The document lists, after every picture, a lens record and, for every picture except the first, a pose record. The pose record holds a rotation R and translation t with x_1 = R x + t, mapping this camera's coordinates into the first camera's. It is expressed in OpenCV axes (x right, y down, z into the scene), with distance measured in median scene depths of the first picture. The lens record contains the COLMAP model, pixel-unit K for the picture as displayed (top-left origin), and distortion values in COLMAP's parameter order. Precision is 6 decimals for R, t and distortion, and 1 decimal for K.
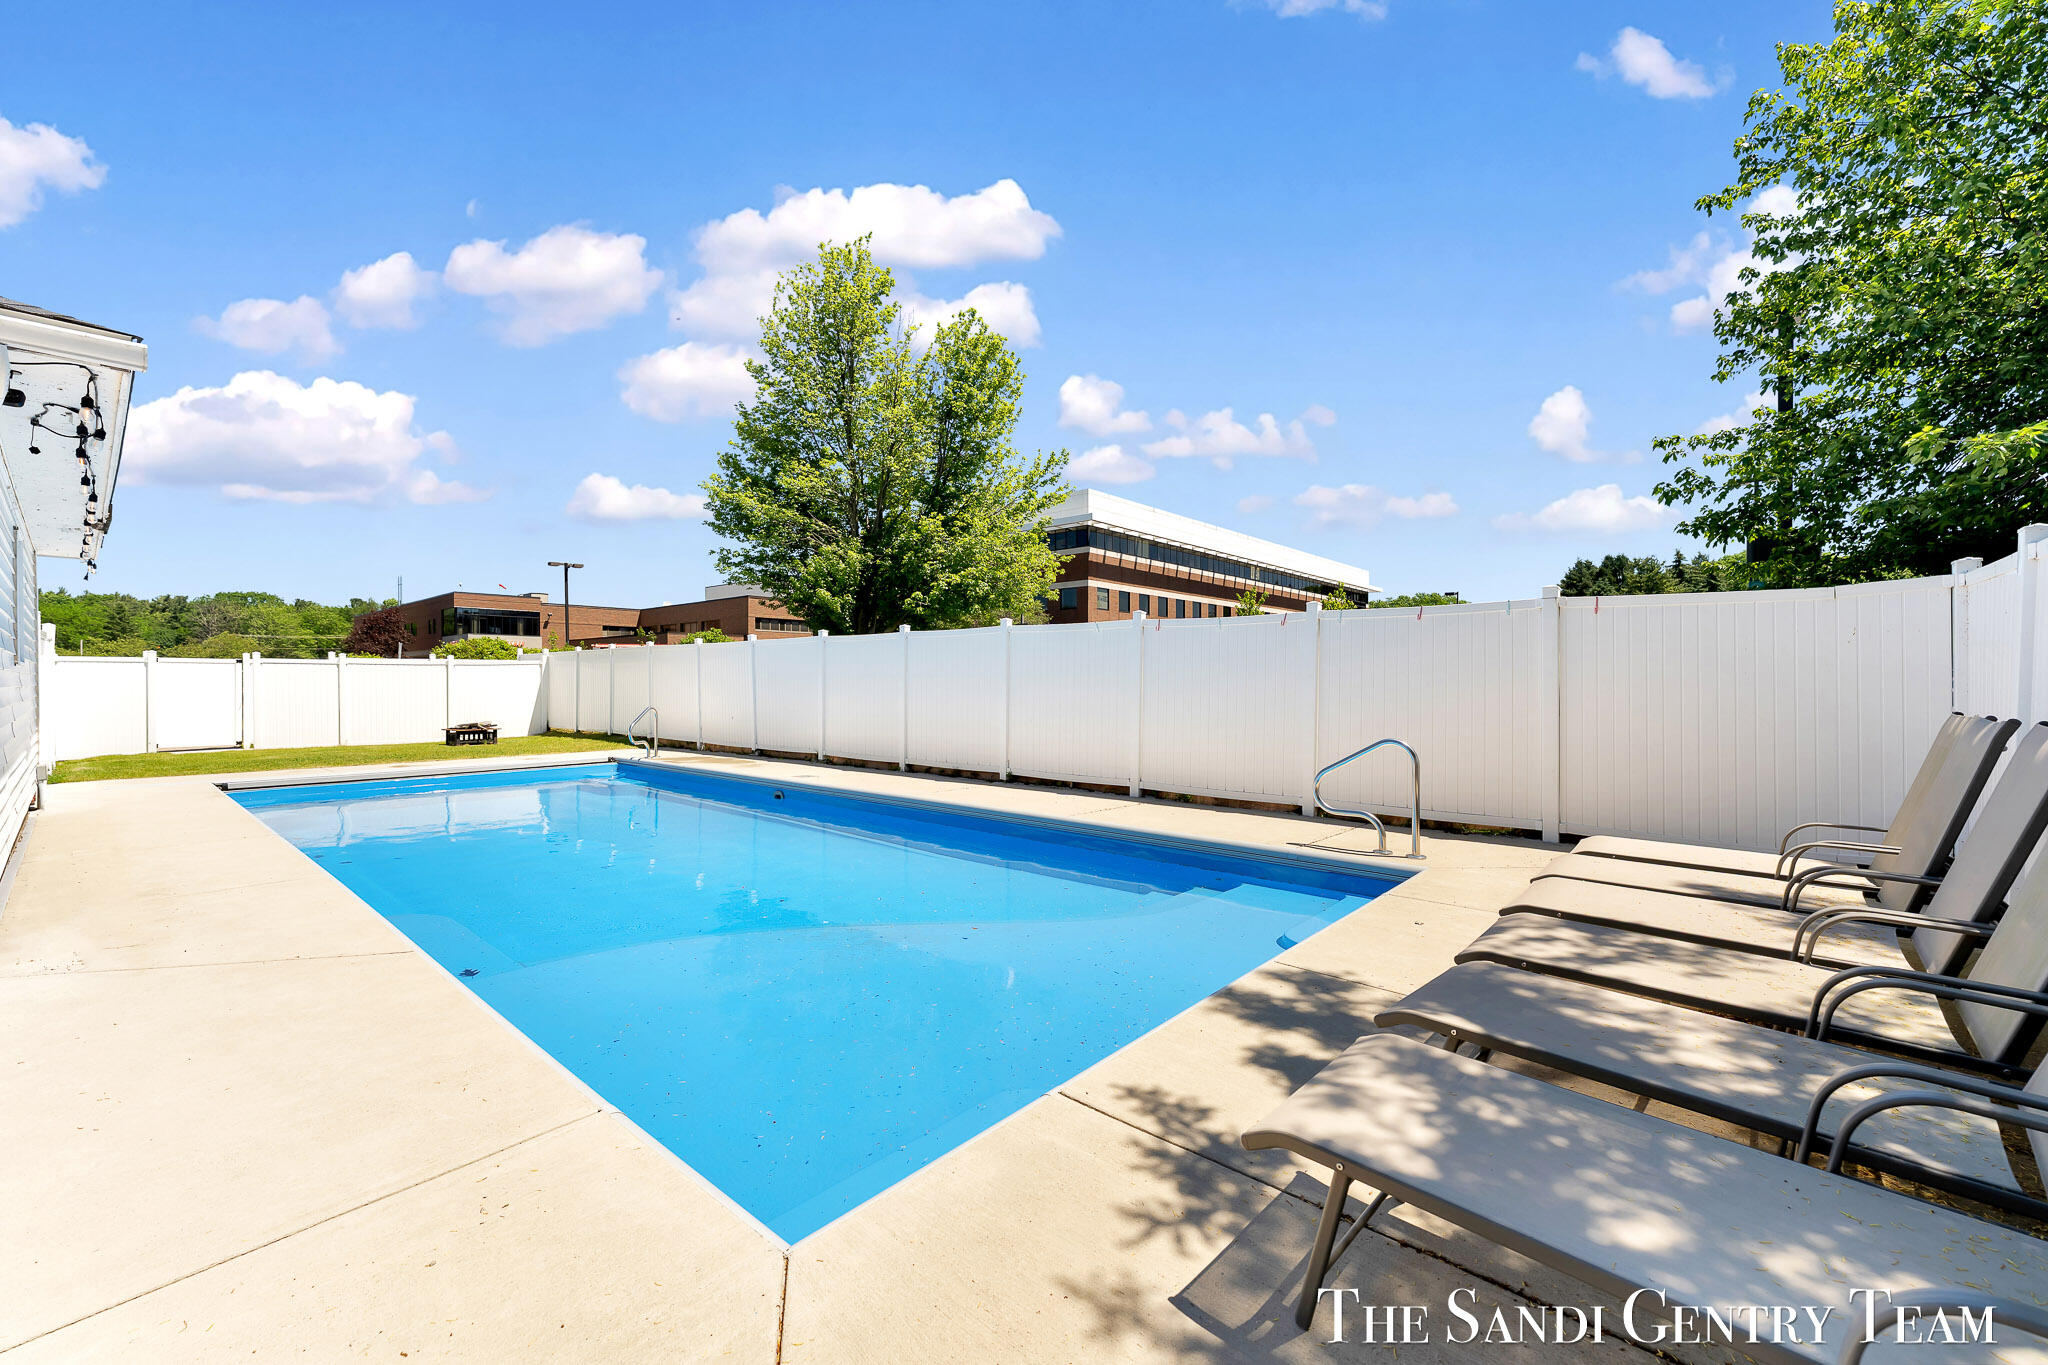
lens RADIAL K [[836.2, 0, 1021.6], [0, 836.2, 666.5], [0, 0, 1]] dist [-0.000845, -0.000489]
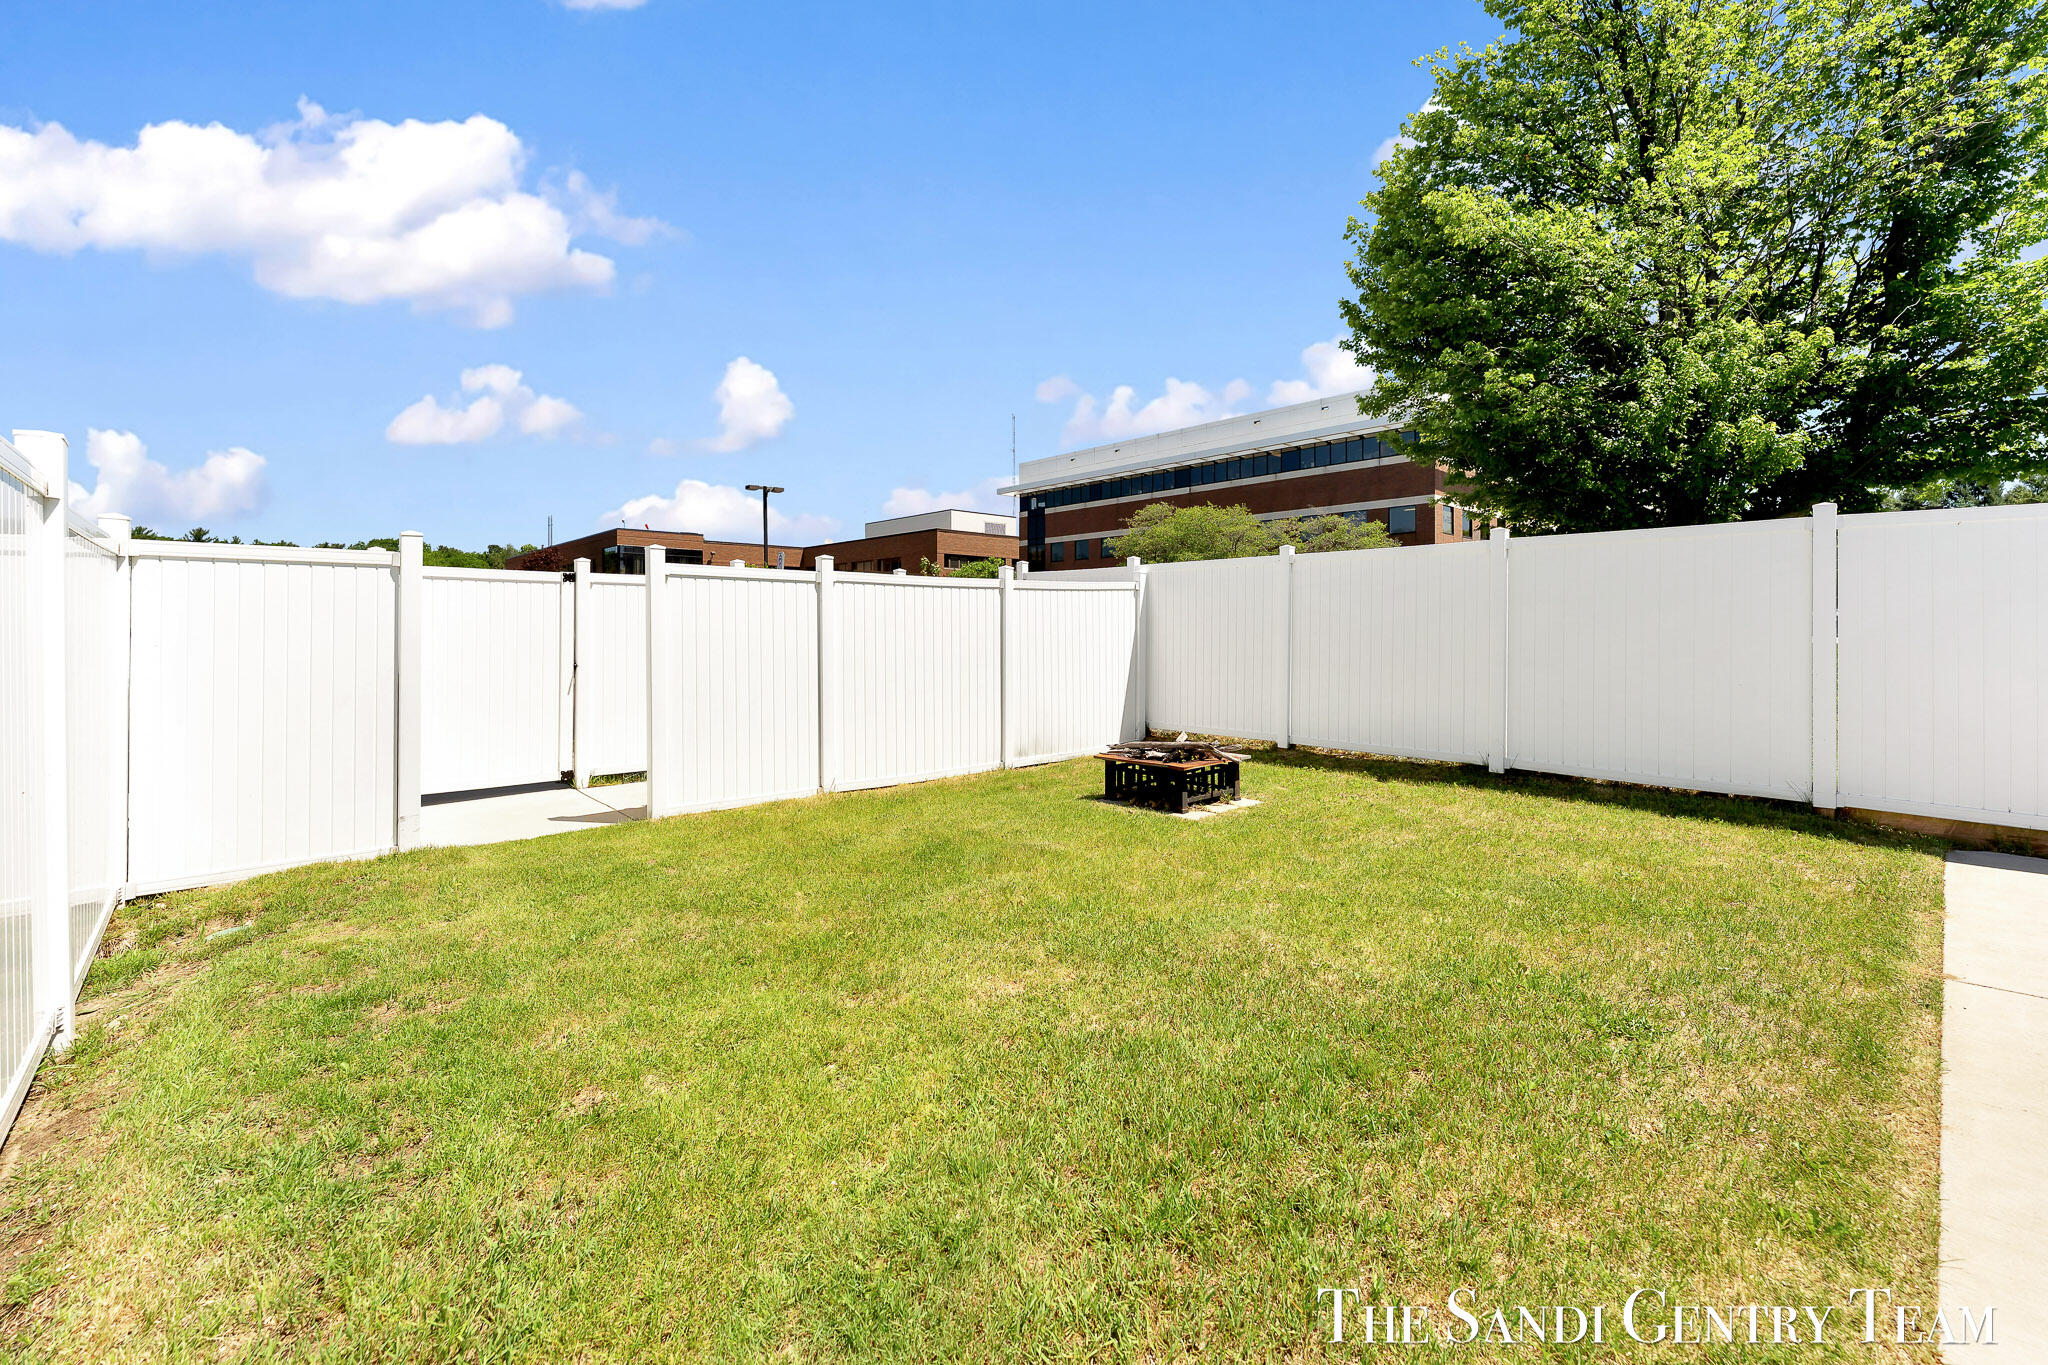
lens RADIAL K [[854.2, 0, 1025.5], [0, 854.2, 631.7], [0, 0, 1]] dist [-0.001978, -0.000301]
pose [[0.993799, 0.004152, -0.111110, -0.215195], [-0.001661, 0.999745, 0.022500, 0.003553], [0.111176, -0.022176, 0.993553, 0.195873]]
